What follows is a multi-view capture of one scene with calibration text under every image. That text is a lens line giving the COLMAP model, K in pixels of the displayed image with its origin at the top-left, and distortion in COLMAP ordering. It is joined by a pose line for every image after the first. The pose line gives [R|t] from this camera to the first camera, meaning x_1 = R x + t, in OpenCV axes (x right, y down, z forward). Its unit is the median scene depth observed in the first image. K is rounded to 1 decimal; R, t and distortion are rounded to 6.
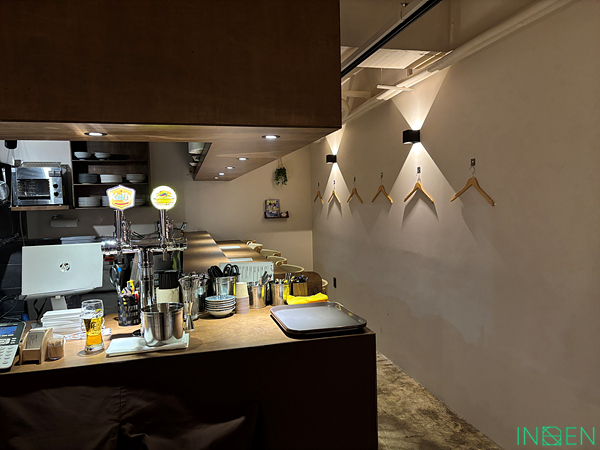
lens RADIAL K [[450.8, 0, 300.0], [0, 450.8, 225.0], [0, 0, 1]] dist [0.066584, -0.079282]
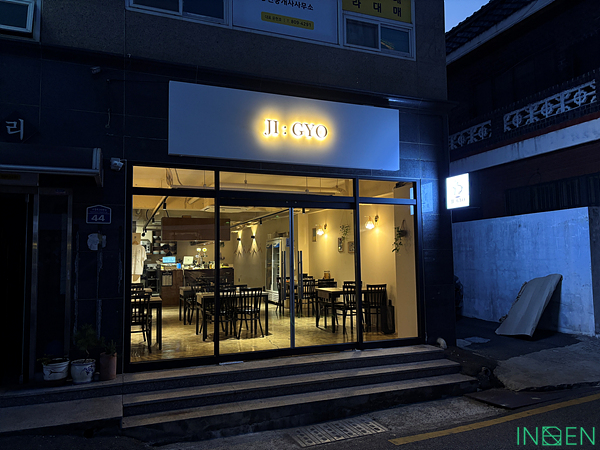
lens RADIAL K [[450.8, 0, 300.0], [0, 450.8, 225.0], [0, 0, 1]] dist [0.066584, -0.079282]
pose [[0.991576, 0.023047, 0.127459, 0.090554], [-0.005874, 0.991031, -0.133502, 0.167819], [-0.129392, 0.131629, 0.982818, -2.118490]]
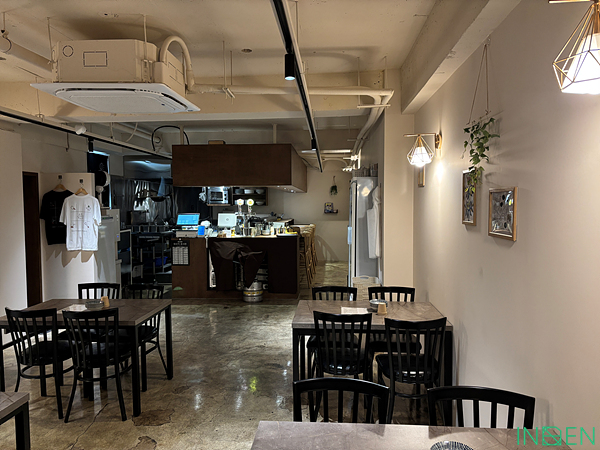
lens RADIAL K [[457.1, 0, 300.0], [0, 457.1, 225.0], [0, 0, 1]] dist [0.051860, -0.066162]
pose [[0.952995, 0.034325, -0.301035, 0.450732], [-0.035828, 0.999358, 0.000529, 0.040845], [0.300859, 0.010281, 0.953613, -0.910929]]
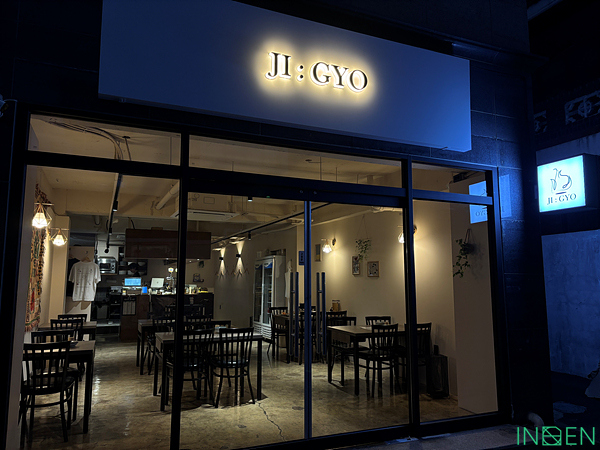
lens RADIAL K [[450.8, 0, 300.0], [0, 450.8, 225.0], [0, 0, 1]] dist [0.066584, -0.079282]
pose [[0.985845, 0.047991, 0.160645, 0.090798], [-0.018019, 0.982936, -0.183061, 0.137492], [-0.166689, 0.177575, 0.969887, -1.687290]]
